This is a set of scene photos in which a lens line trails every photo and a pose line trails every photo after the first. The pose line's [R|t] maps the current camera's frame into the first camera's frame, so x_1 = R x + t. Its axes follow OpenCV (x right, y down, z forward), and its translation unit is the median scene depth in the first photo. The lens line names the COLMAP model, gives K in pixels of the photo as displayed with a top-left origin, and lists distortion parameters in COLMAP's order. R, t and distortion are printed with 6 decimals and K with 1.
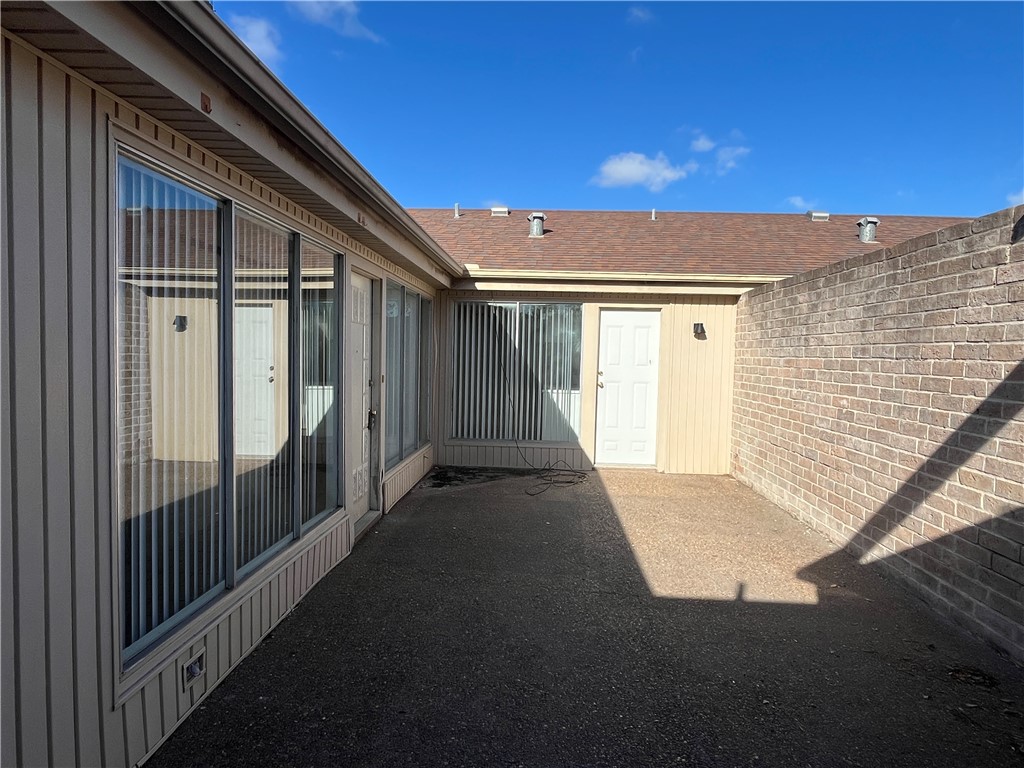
lens RADIAL K [[596.8, 0, 513.3], [0, 596.8, 383.8], [0, 0, 1]] dist [-0.000033, -0.000070]
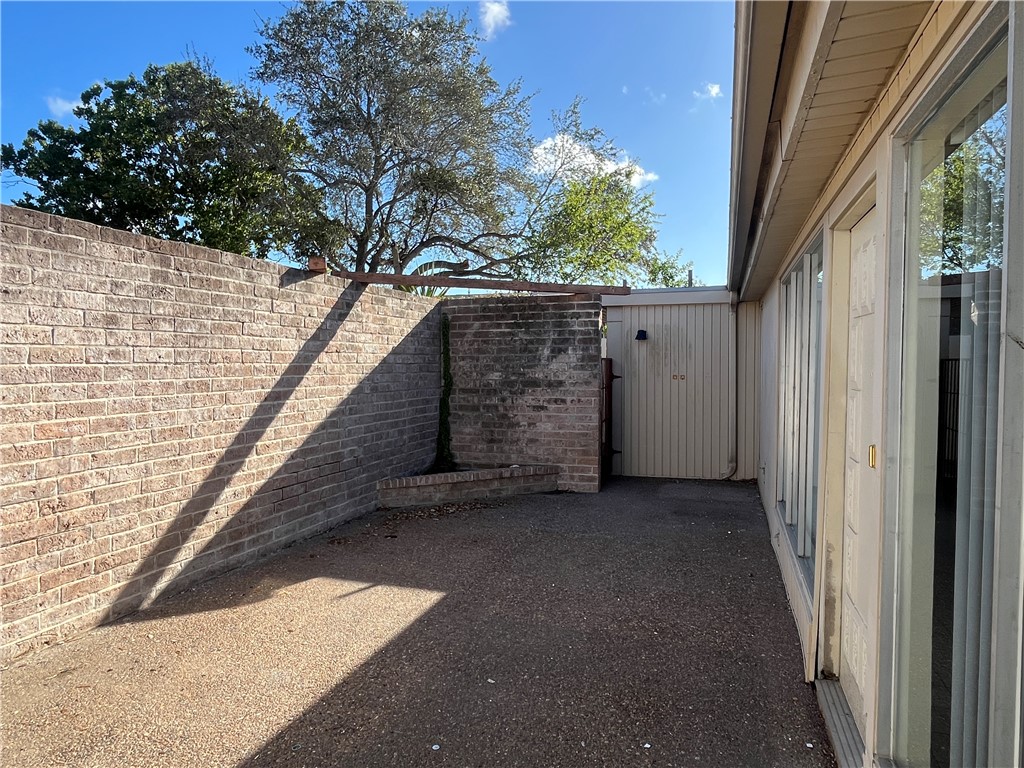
lens RADIAL K [[596.8, 0, 513.3], [0, 596.8, 383.8], [0, 0, 1]] dist [-0.000033, -0.000070]
pose [[-0.957758, -0.032337, 0.285752, -0.165915], [-0.005738, 0.995609, 0.093434, -0.112769], [-0.287518, 0.087848, -0.953738, 1.948724]]
